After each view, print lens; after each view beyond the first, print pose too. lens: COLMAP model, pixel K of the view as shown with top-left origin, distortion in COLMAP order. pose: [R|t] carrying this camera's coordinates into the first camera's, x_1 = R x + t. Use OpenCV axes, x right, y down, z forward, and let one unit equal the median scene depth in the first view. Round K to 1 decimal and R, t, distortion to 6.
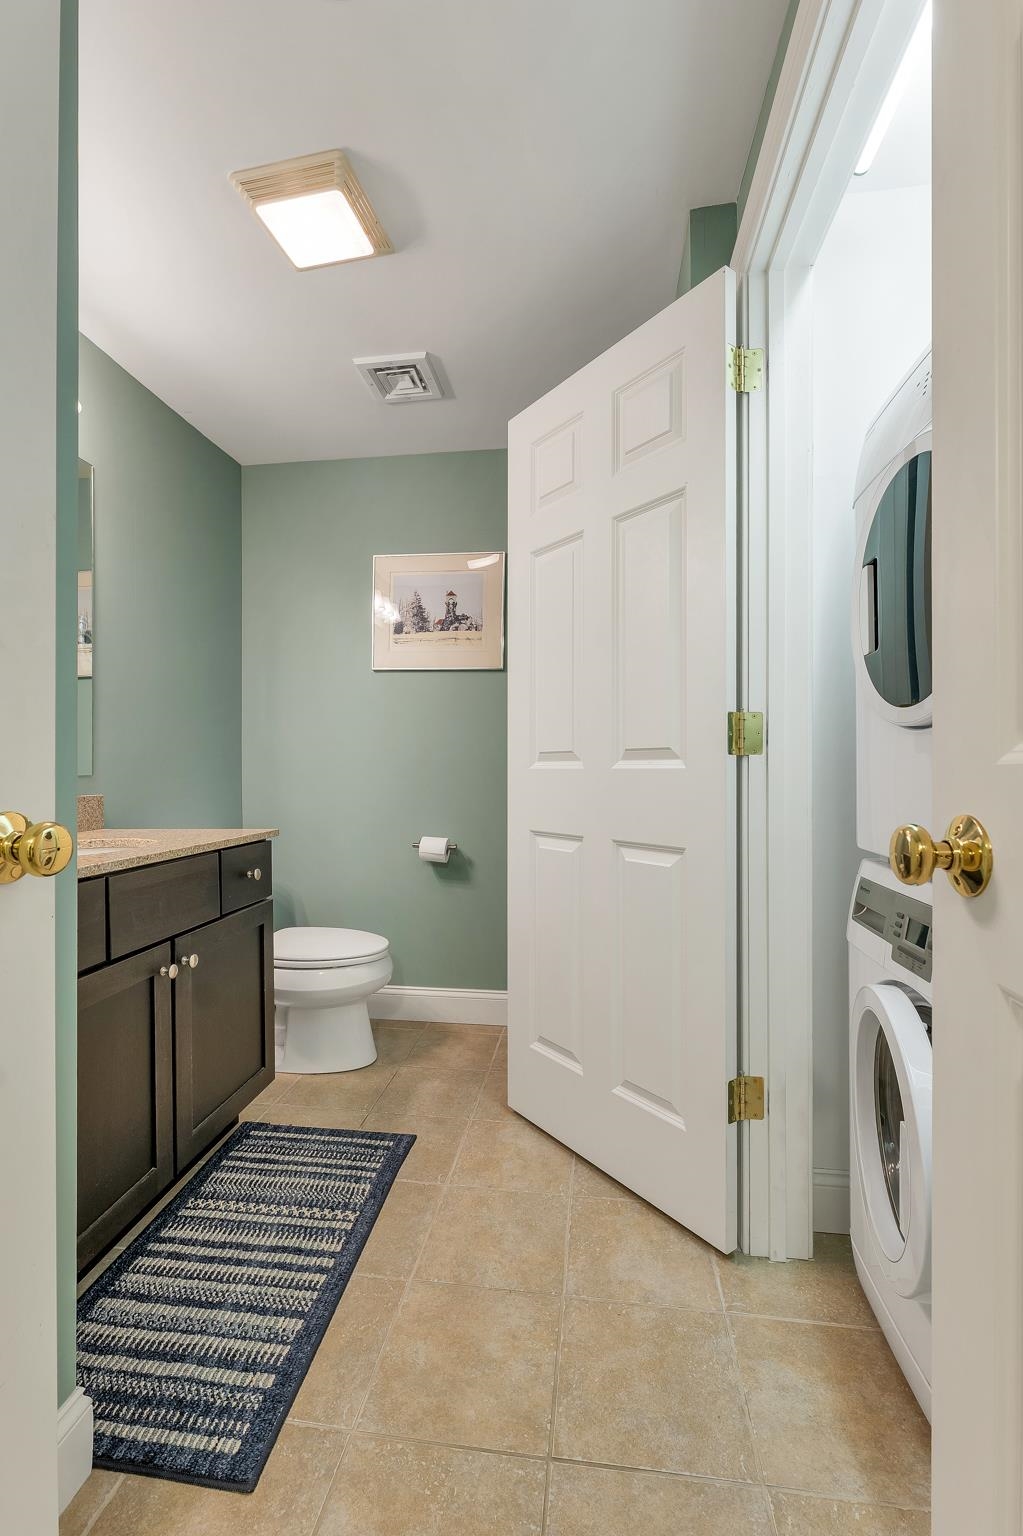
lens RADIAL K [[645.1, 0, 511.5], [0, 645.1, 768.0], [0, 0, 1]] dist [0.000311, -0.000254]
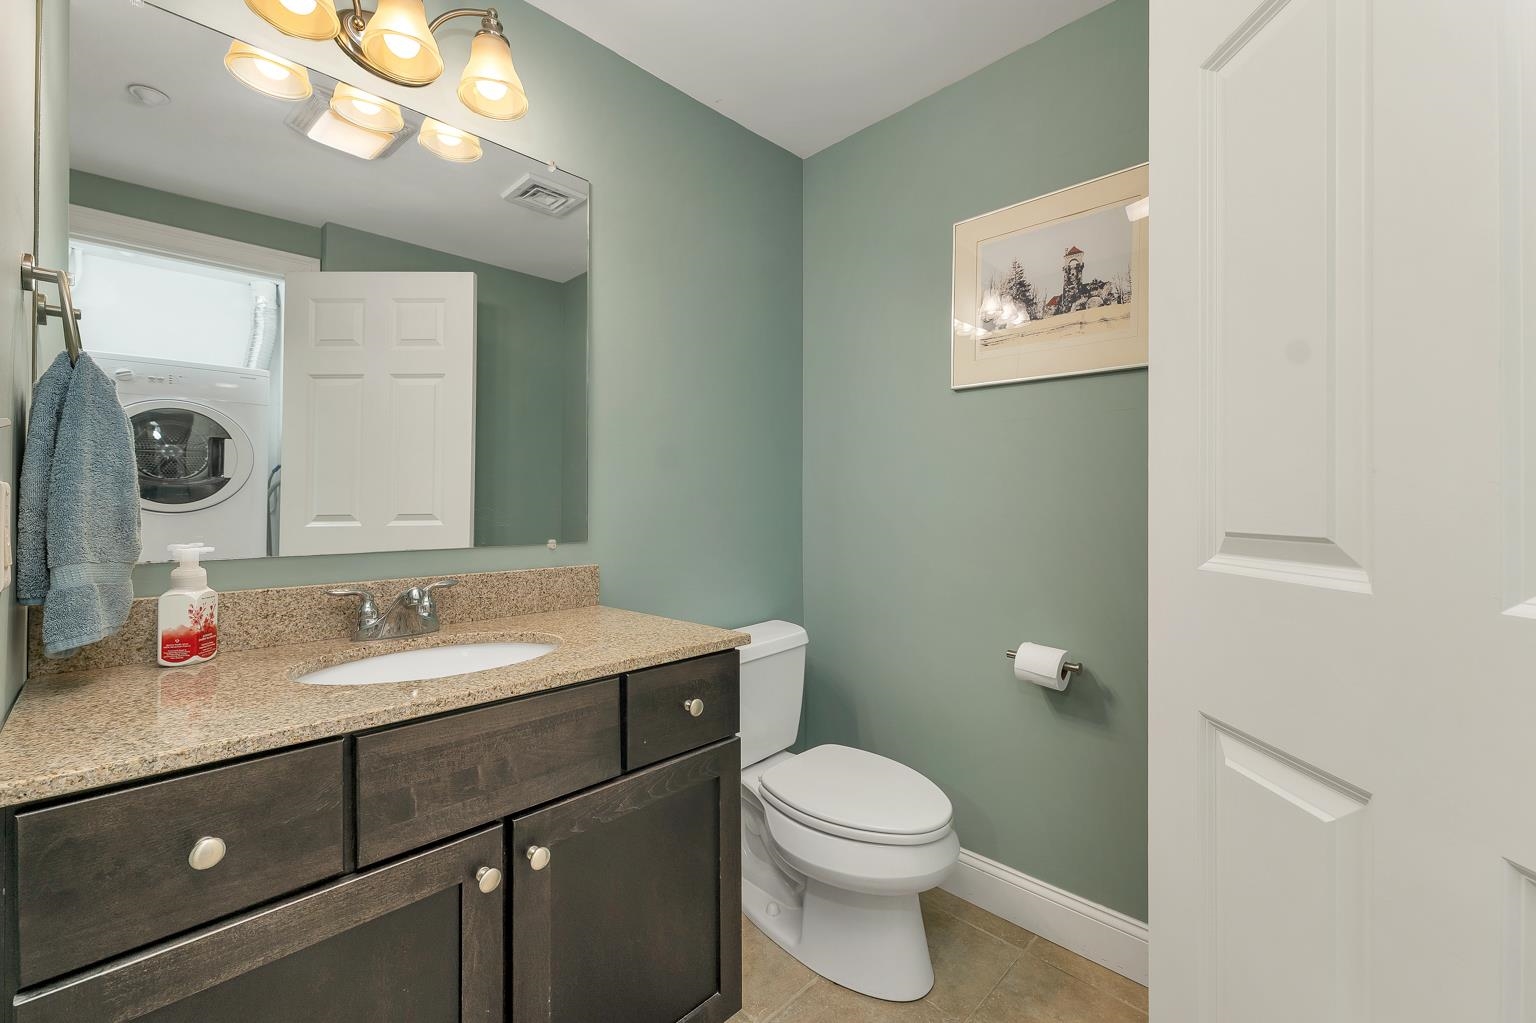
lens RADIAL K [[635.6, 0, 771.7], [0, 635.6, 501.9], [0, 0, 1]] dist [-0.000189, -0.000106]
pose [[0.802071, -0.000547, -0.597229, 0.037263], [-0.002573, 0.999987, -0.004372, -0.028554], [0.597224, 0.005044, 0.802059, 0.346517]]
